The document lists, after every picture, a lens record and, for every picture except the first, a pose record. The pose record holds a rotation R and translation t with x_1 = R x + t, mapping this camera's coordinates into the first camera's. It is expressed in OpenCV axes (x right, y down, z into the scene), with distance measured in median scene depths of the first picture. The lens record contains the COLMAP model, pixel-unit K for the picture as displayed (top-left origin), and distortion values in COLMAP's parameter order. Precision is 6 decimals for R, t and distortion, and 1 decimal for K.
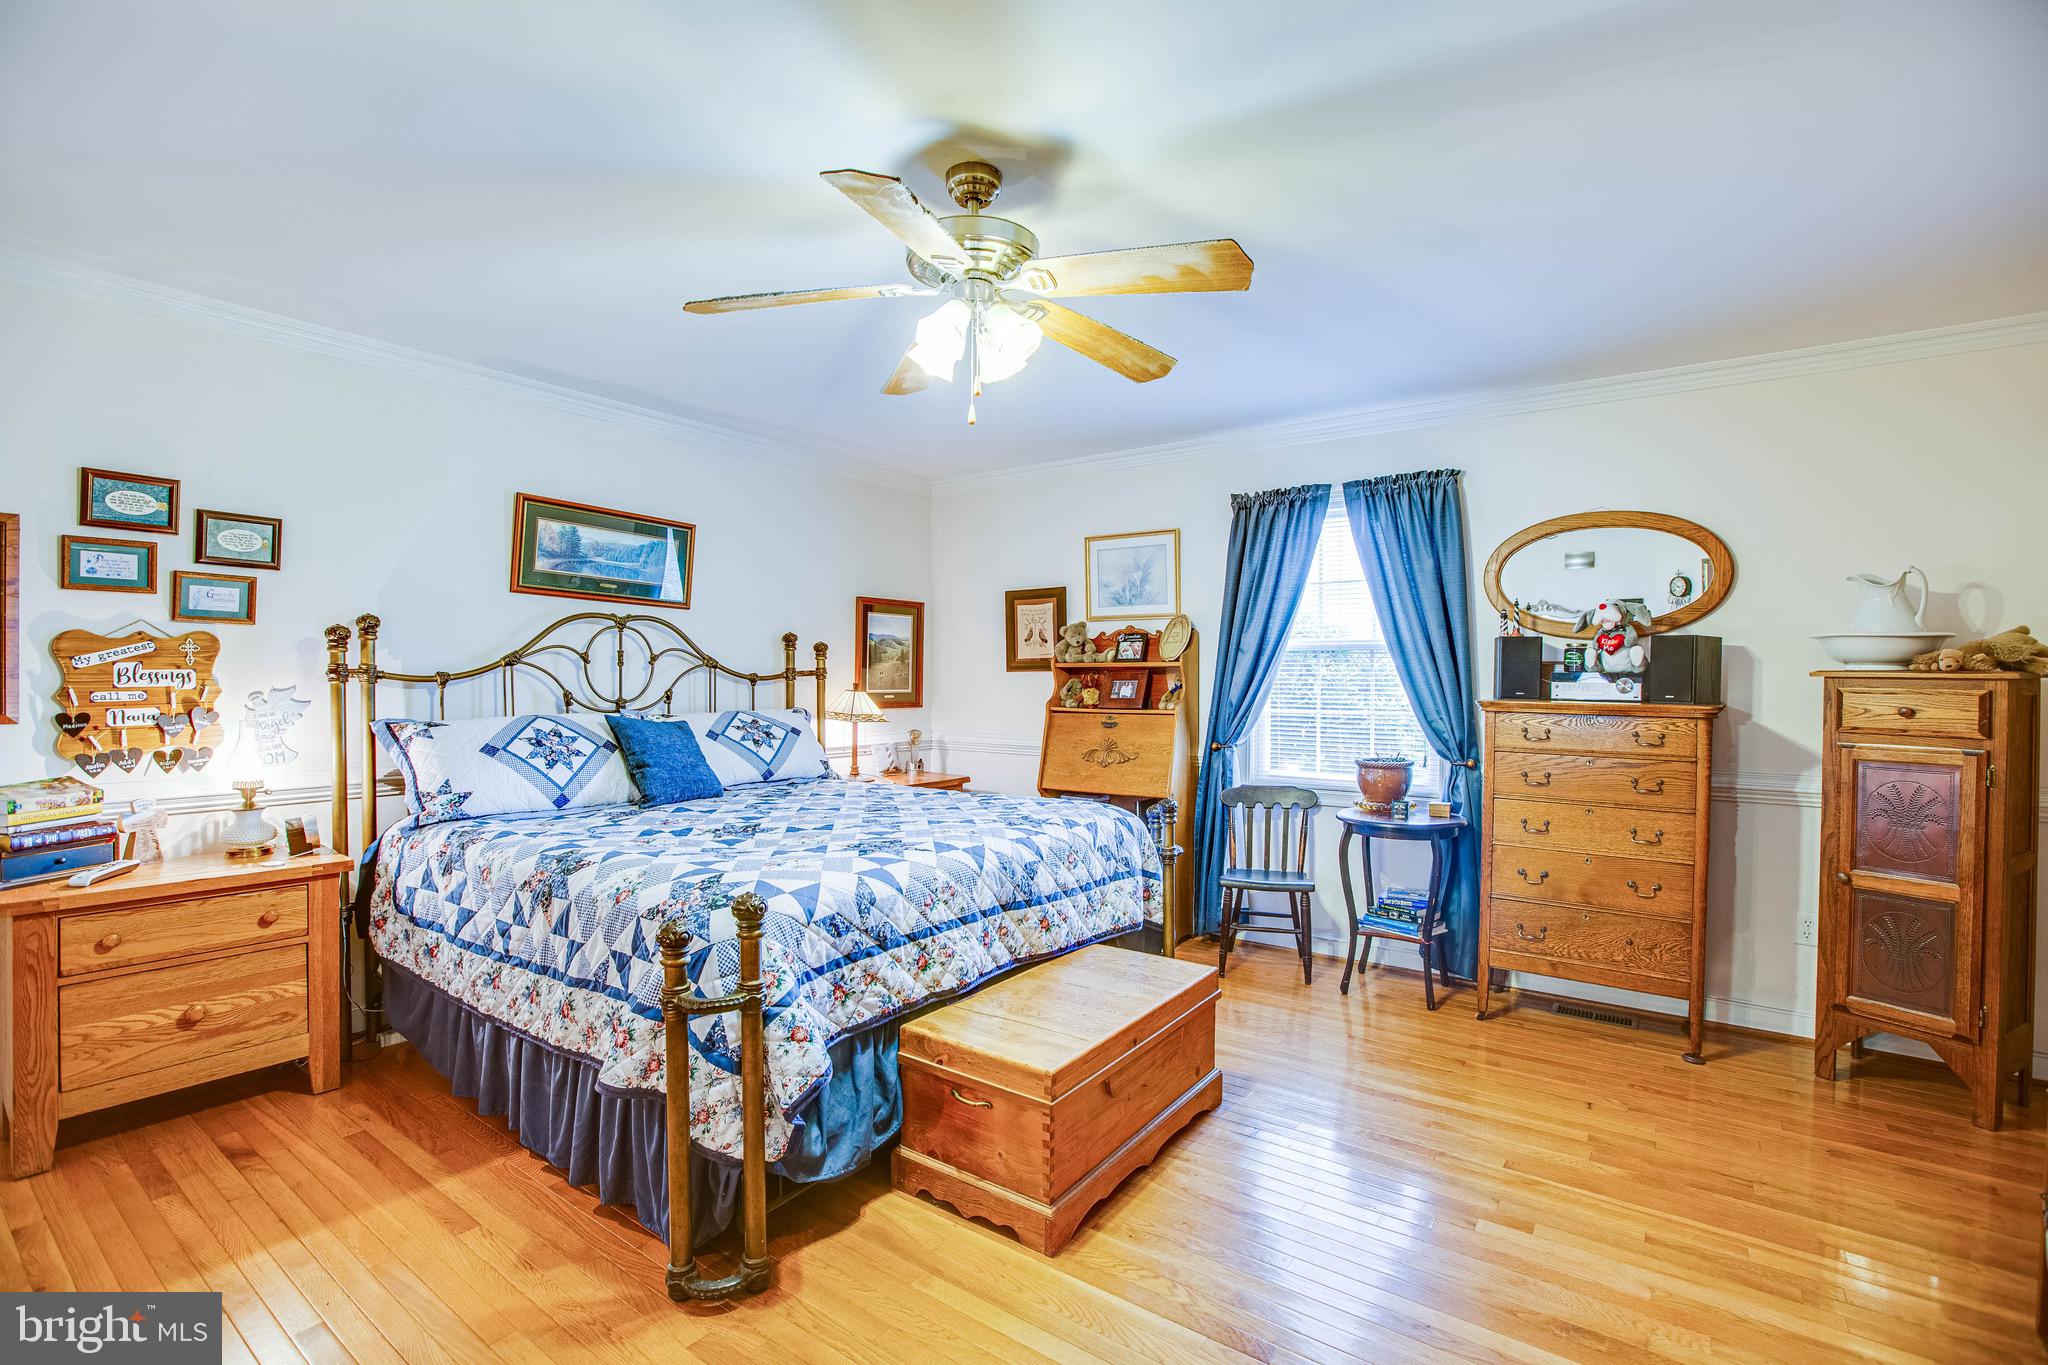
lens RADIAL K [[943.4, 0, 1014.3], [0, 943.4, 678.6], [0, 0, 1]] dist [-0.031190, 0.005079]
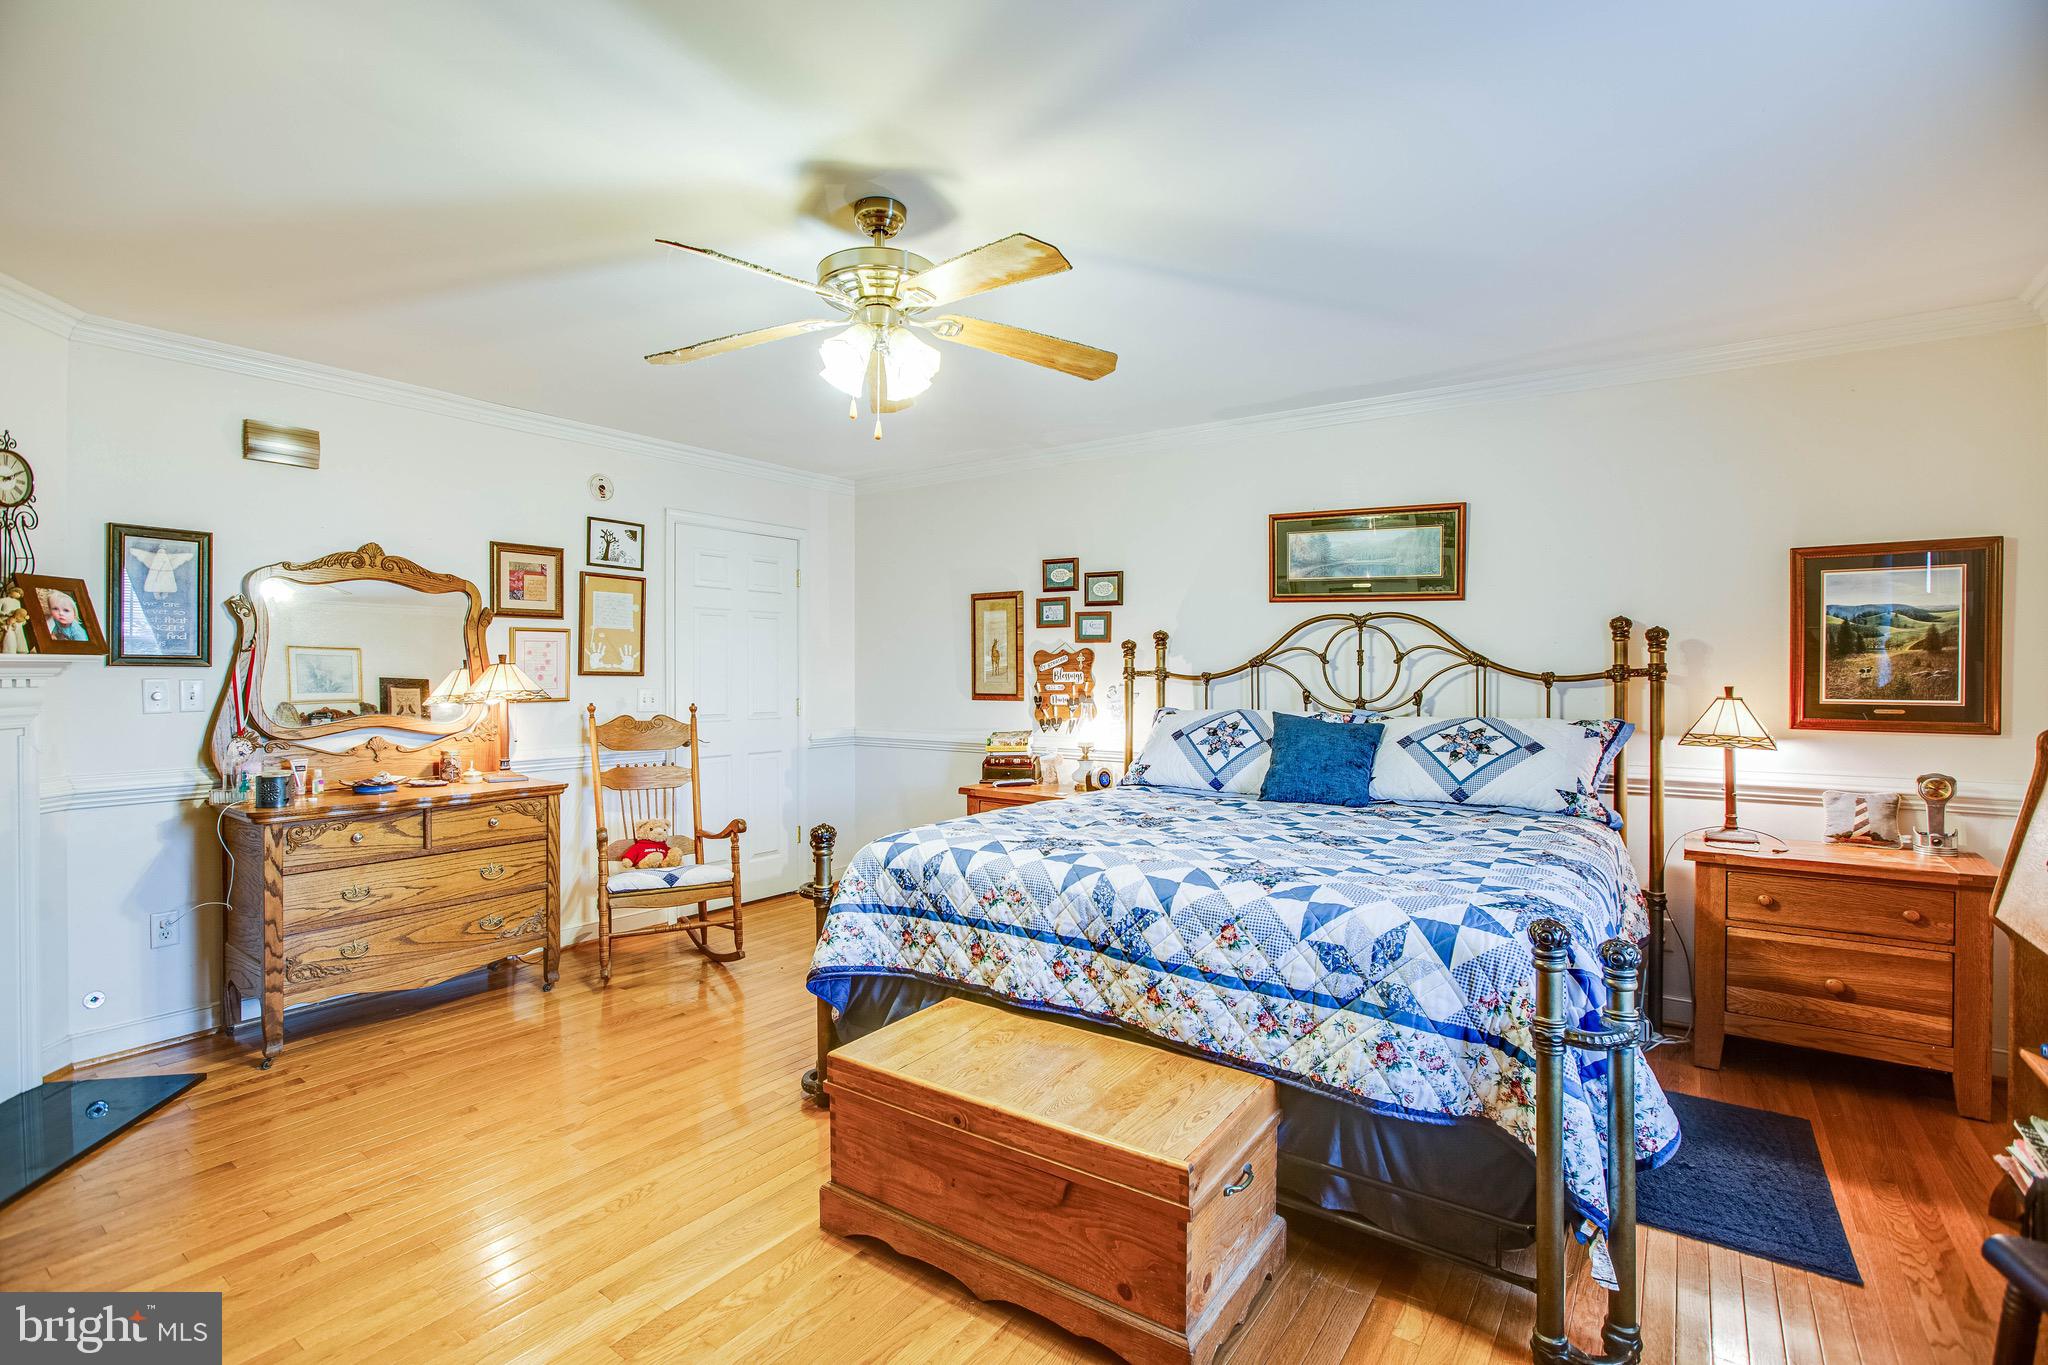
lens RADIAL K [[943.4, 0, 1015.8], [0, 943.4, 677.5], [0, 0, 1]] dist [-0.031190, 0.005079]
pose [[0.014653, -0.001794, -0.999891, 0.777600], [-0.005669, 0.999982, -0.001877, 0.004073], [0.999877, 0.005696, 0.014642, 0.856572]]
